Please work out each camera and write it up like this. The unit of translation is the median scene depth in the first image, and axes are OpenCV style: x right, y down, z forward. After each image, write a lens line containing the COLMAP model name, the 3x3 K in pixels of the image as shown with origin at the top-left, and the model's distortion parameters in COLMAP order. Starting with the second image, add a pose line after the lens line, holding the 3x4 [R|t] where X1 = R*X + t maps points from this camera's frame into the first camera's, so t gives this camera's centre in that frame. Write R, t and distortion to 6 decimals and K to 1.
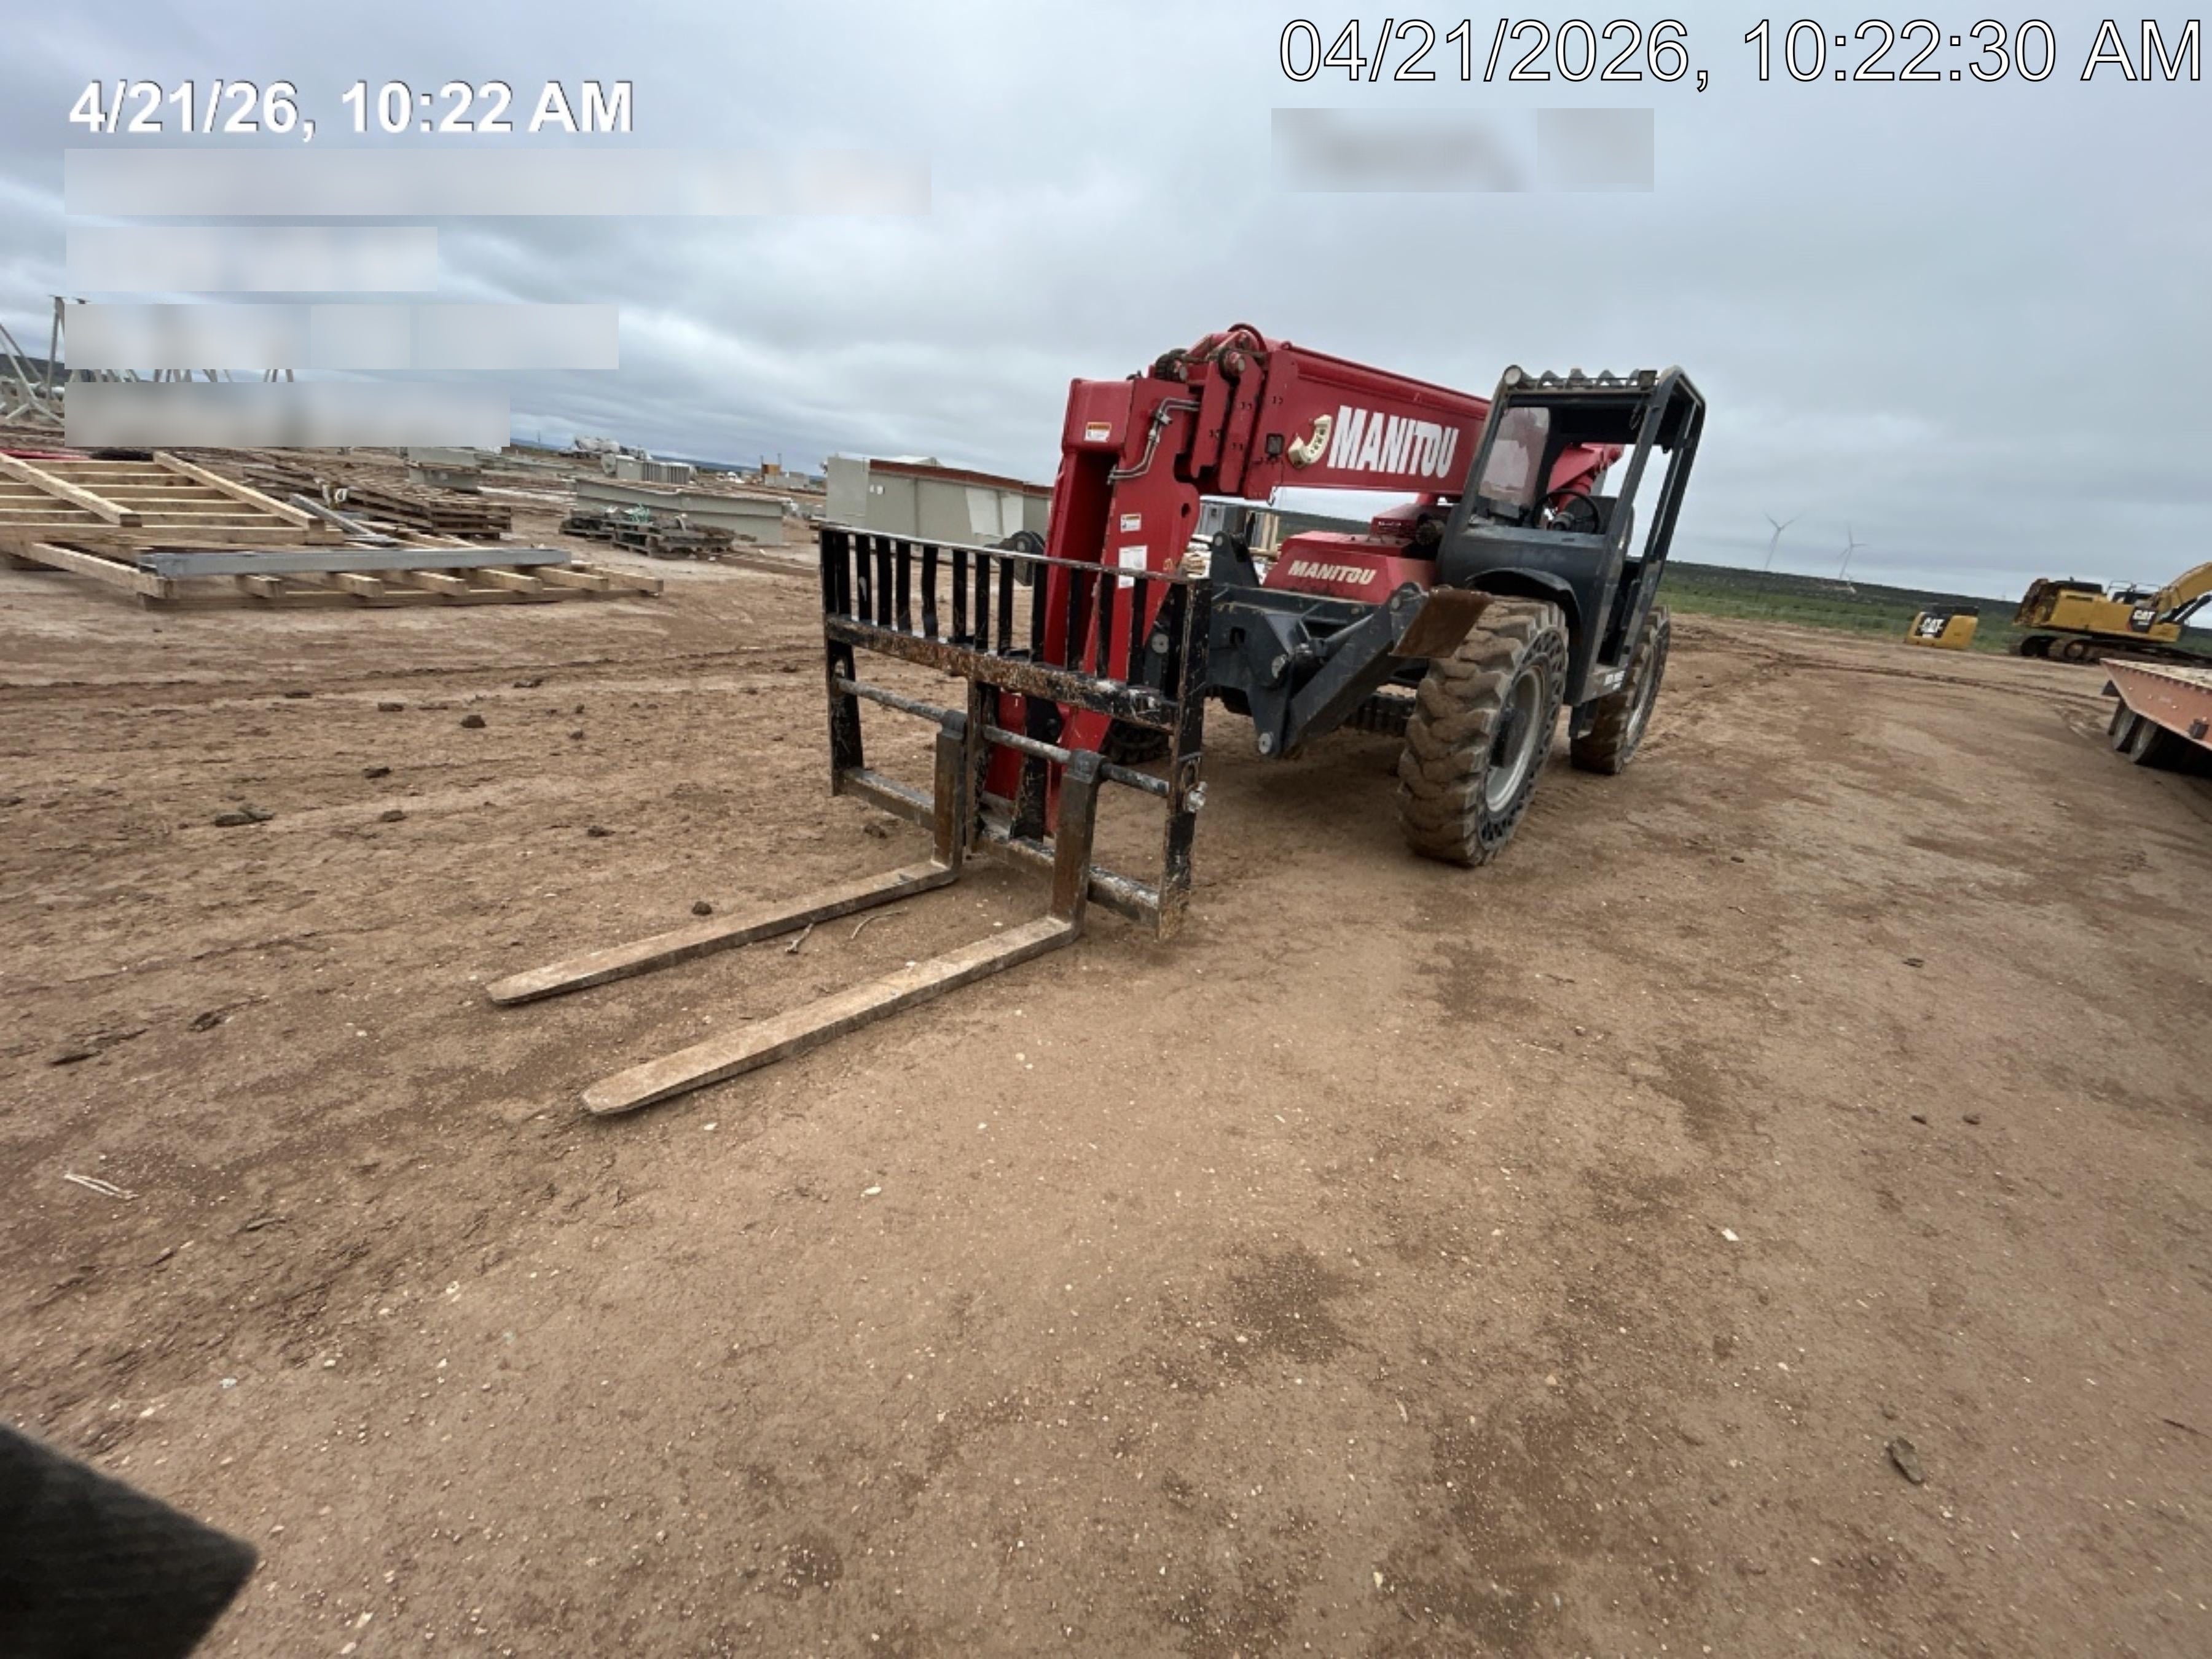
lens RADIAL K [[895.8, 0, 1106.0], [0, 895.8, 829.5], [0, 0, 1]] dist [0.000890, -0.000530]
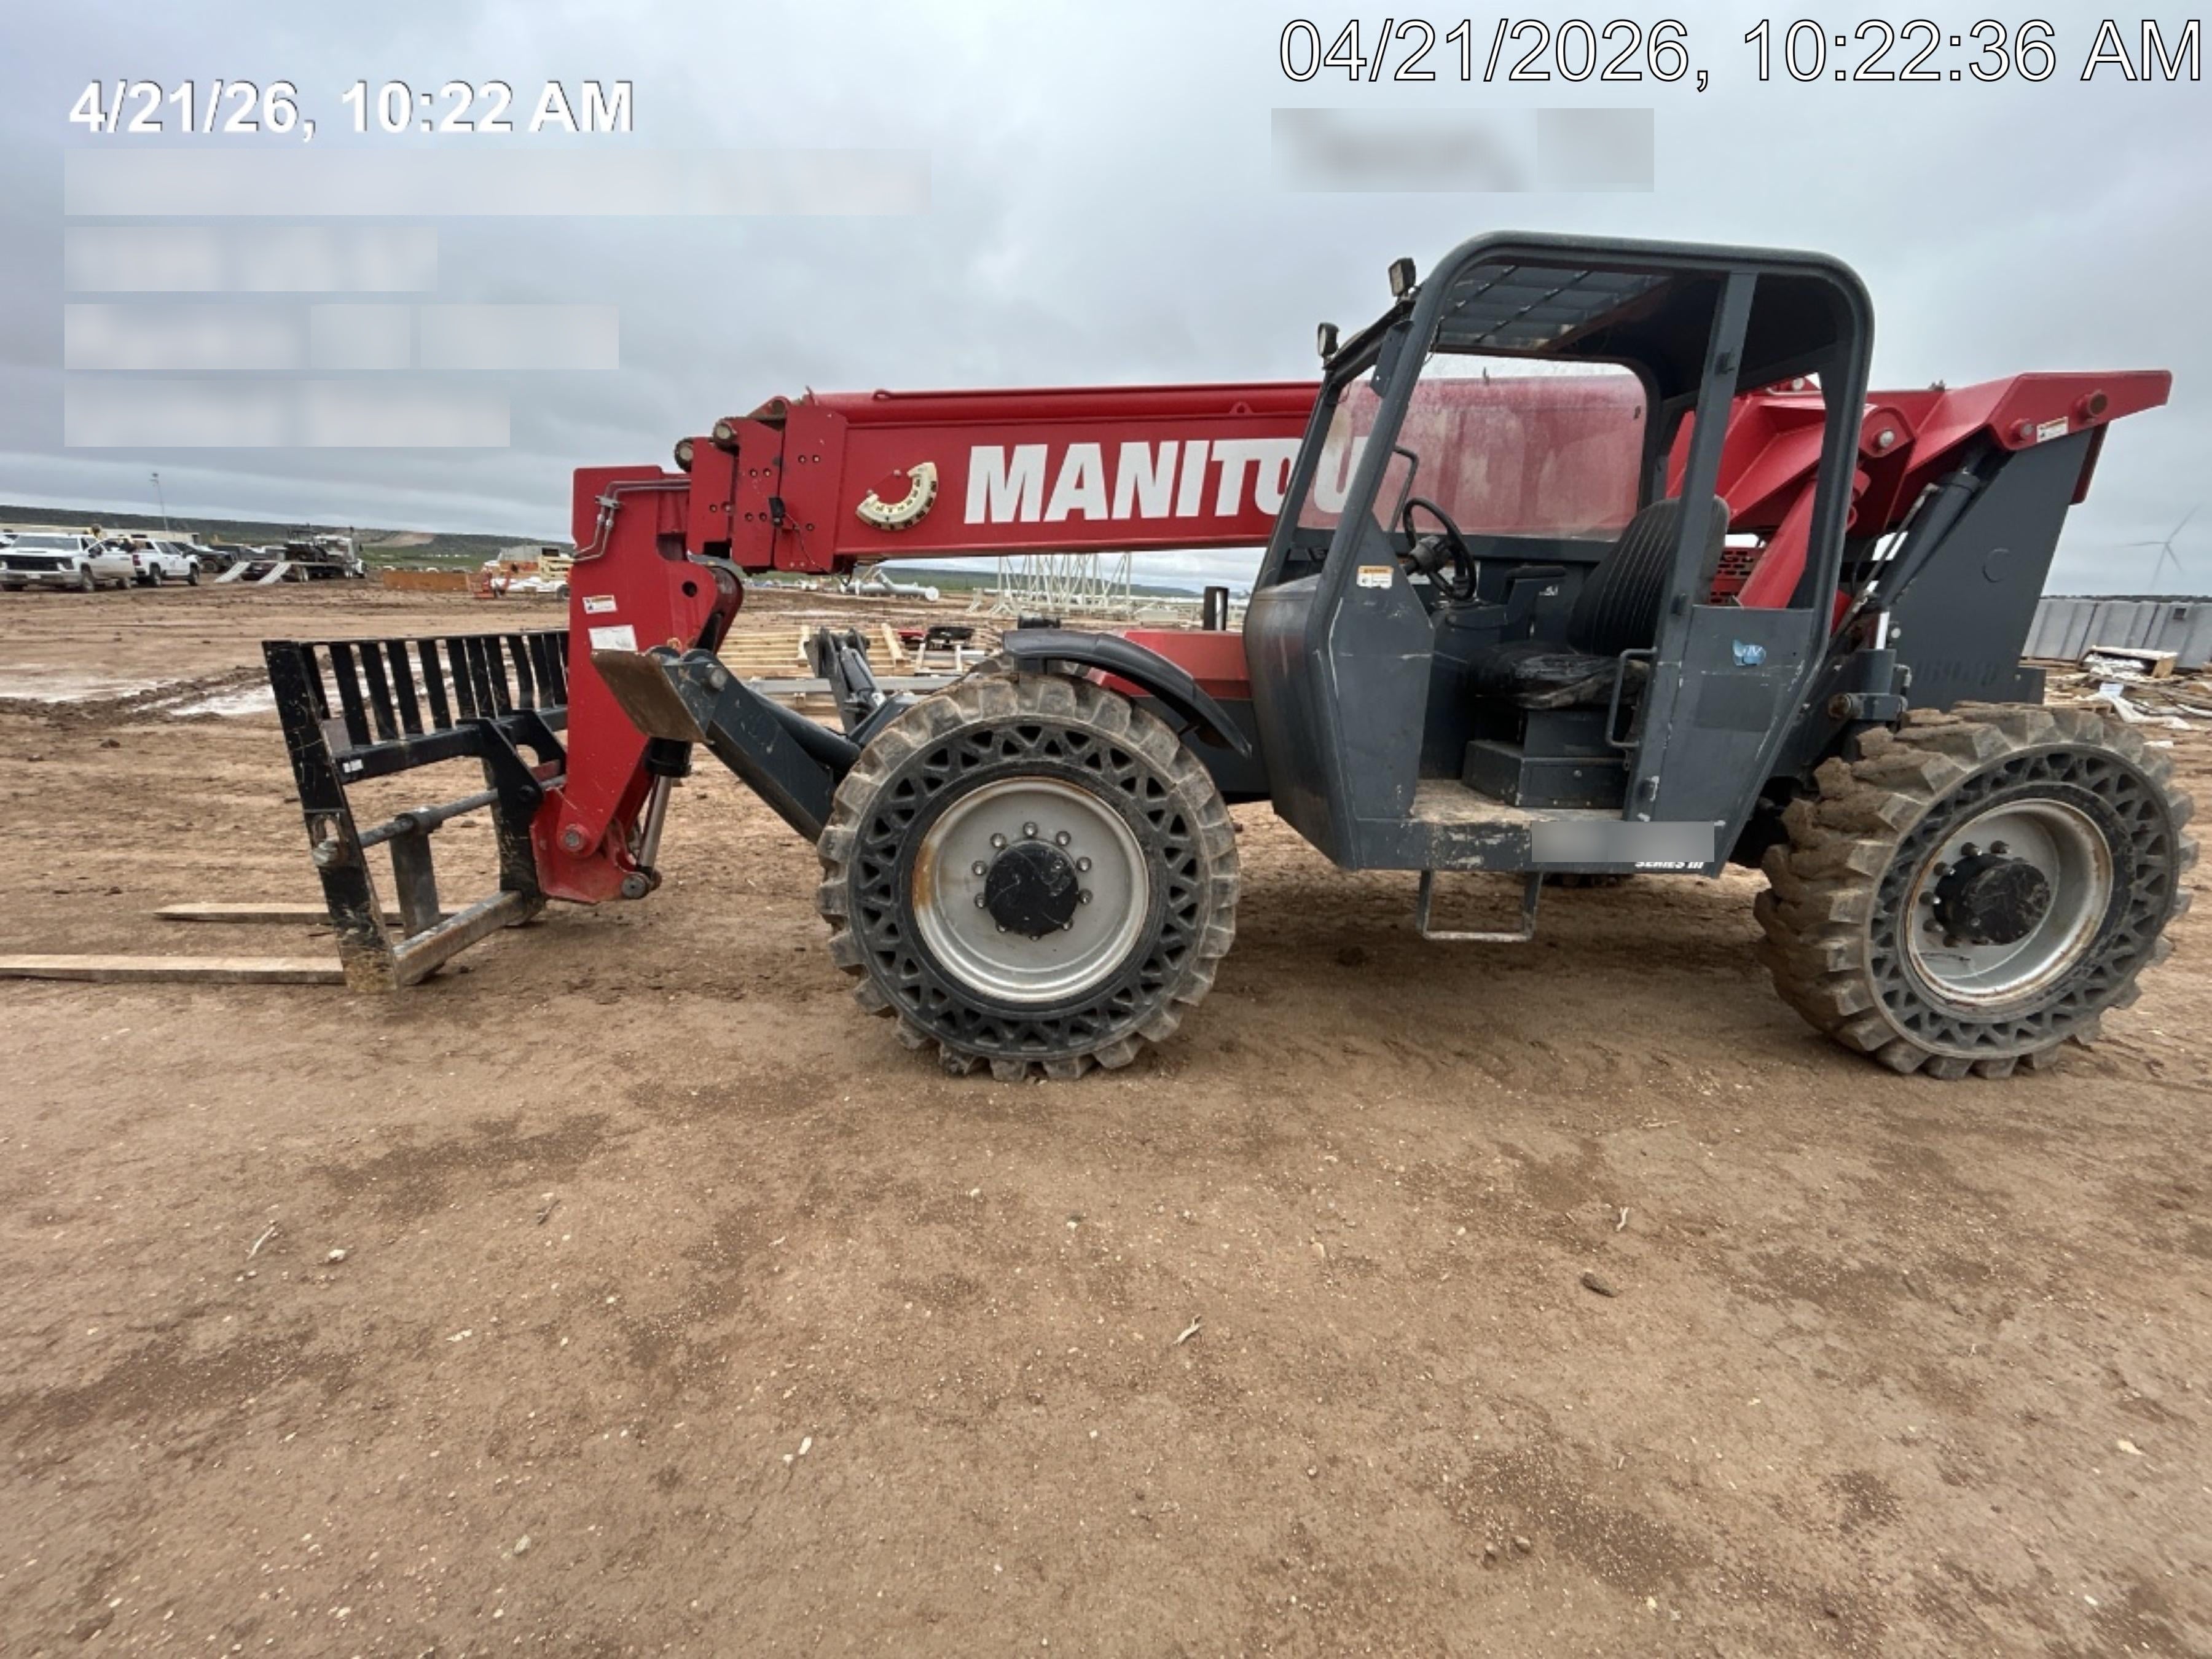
lens RADIAL K [[895.8, 0, 1106.0], [0, 895.8, 829.5], [0, 0, 1]] dist [0.000890, -0.000530]
pose [[0.689281, 0.097270, -0.717934, 0.928225], [-0.199831, 0.978032, -0.059346, -0.115078], [0.696390, 0.184371, 0.693577, 0.581471]]
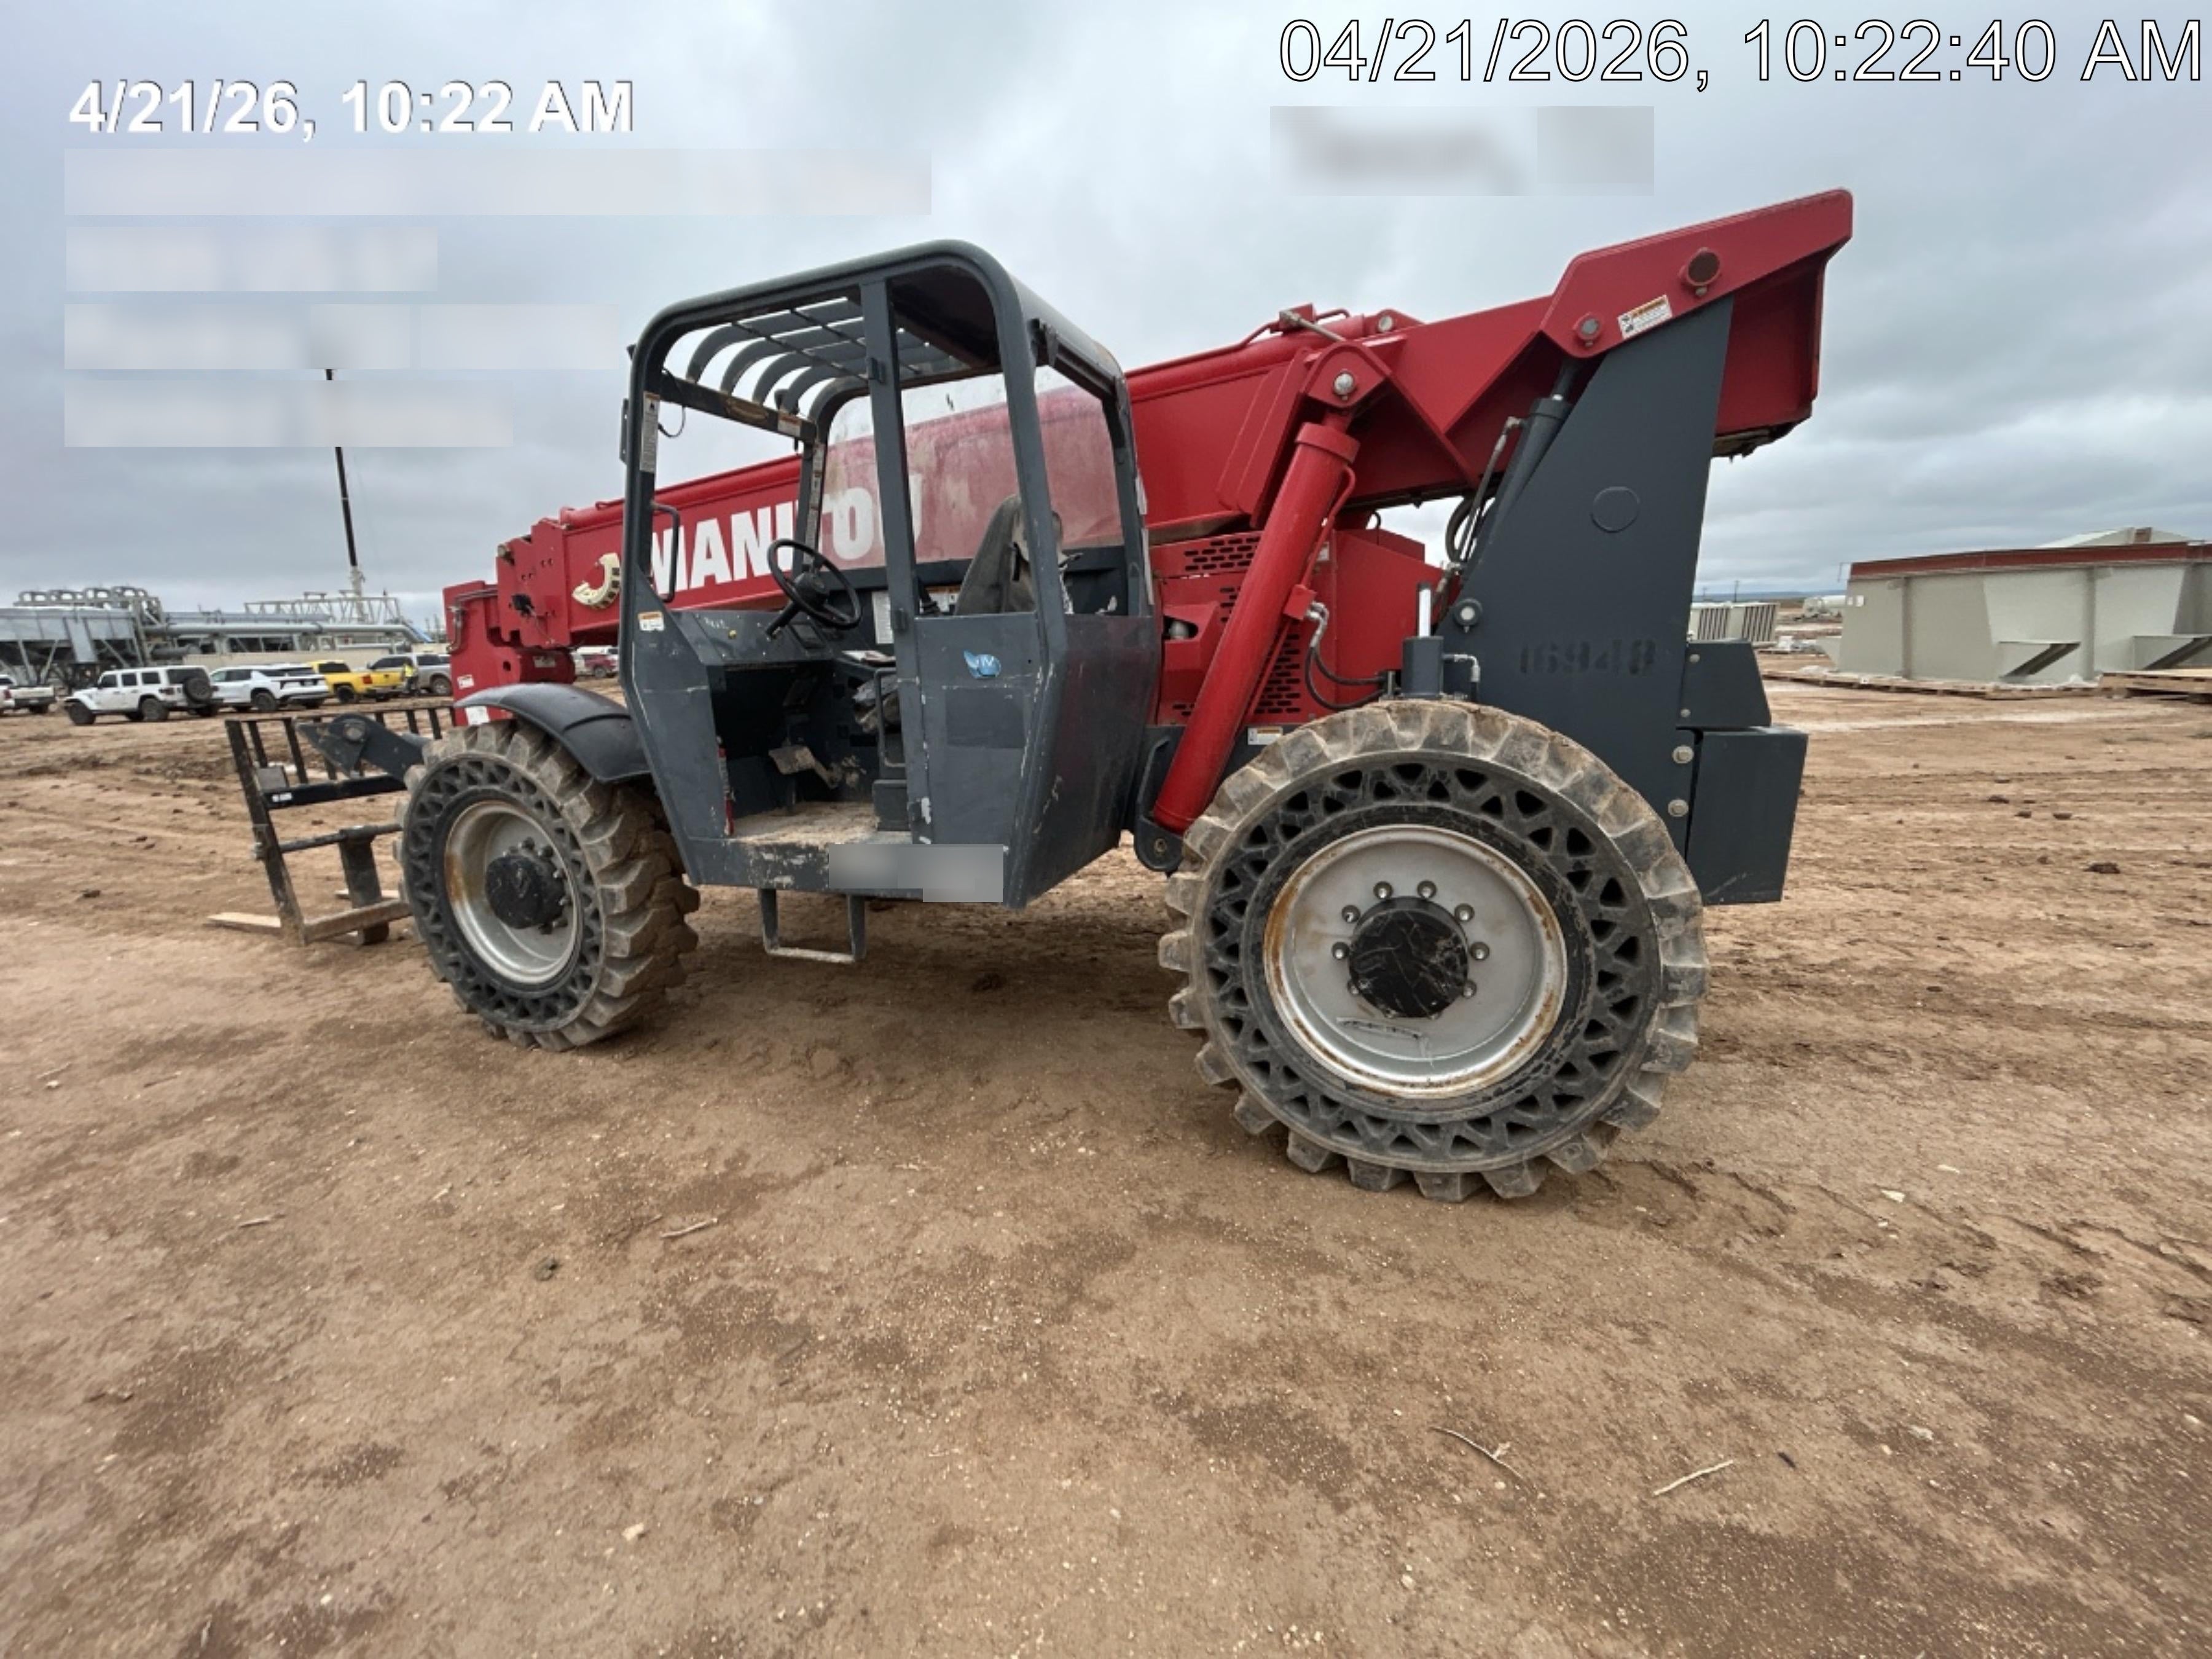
lens RADIAL K [[895.8, 0, 1106.0], [0, 895.8, 829.5], [0, 0, 1]] dist [0.000890, -0.000530]
pose [[0.314971, 0.073404, -0.946258, 1.346531], [-0.230361, 0.973104, -0.001191, -0.271928], [0.920721, 0.218356, 0.323410, 1.199377]]
